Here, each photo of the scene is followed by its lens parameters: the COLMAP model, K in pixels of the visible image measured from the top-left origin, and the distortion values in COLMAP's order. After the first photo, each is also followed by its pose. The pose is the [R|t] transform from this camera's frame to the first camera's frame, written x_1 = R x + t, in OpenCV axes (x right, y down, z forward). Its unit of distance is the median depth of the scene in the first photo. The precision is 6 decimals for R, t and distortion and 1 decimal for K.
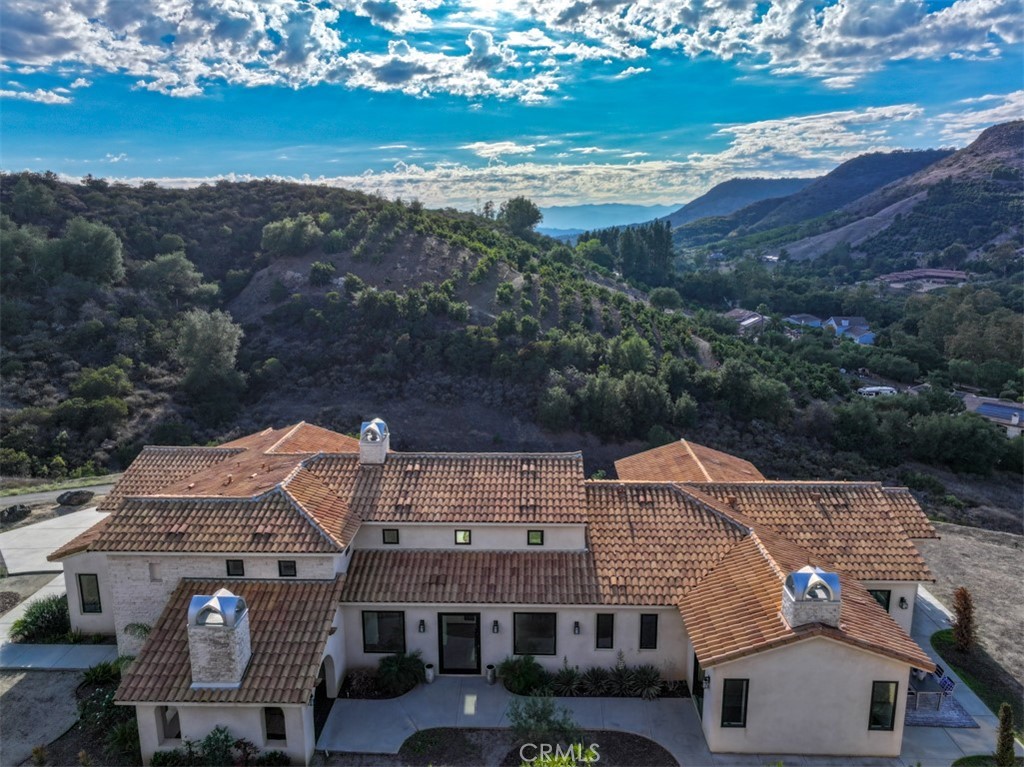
lens RADIAL K [[731.4, 0, 520.9], [0, 731.4, 393.8], [0, 0, 1]] dist [0.032570, 0.011005]
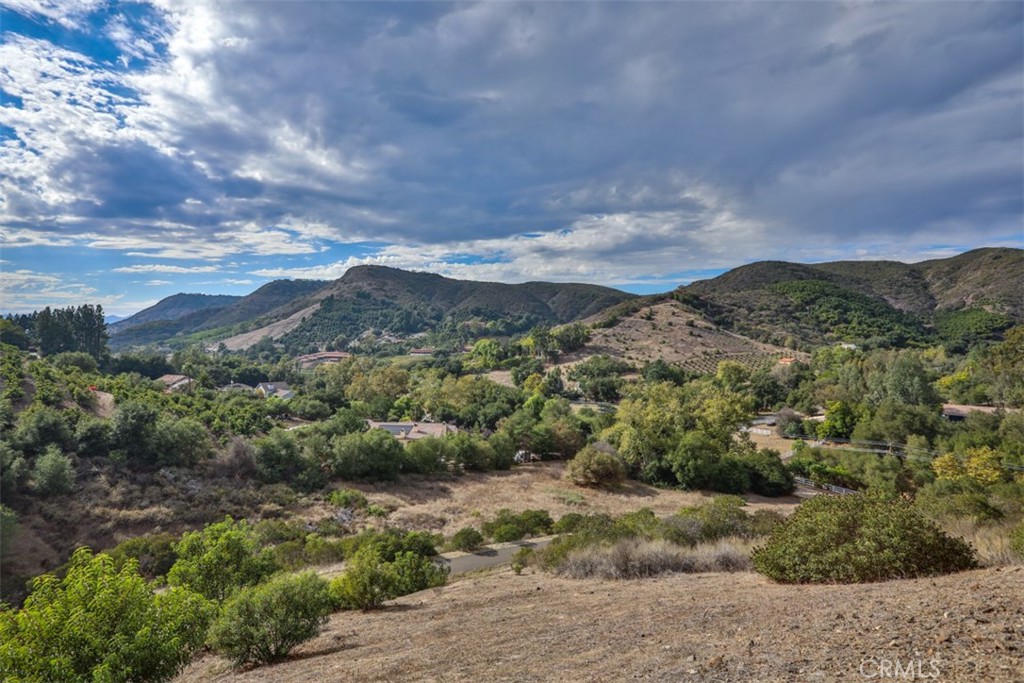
lens RADIAL K [[531.0, 0, 502.8], [0, 531.0, 306.2], [0, 0, 1]] dist [-0.048402, 0.016695]
pose [[0.681924, 0.033596, 0.730651, 0.122990], [0.168853, 0.964730, -0.201951, 0.036828], [-0.711666, 0.261088, 0.652200, 0.247035]]
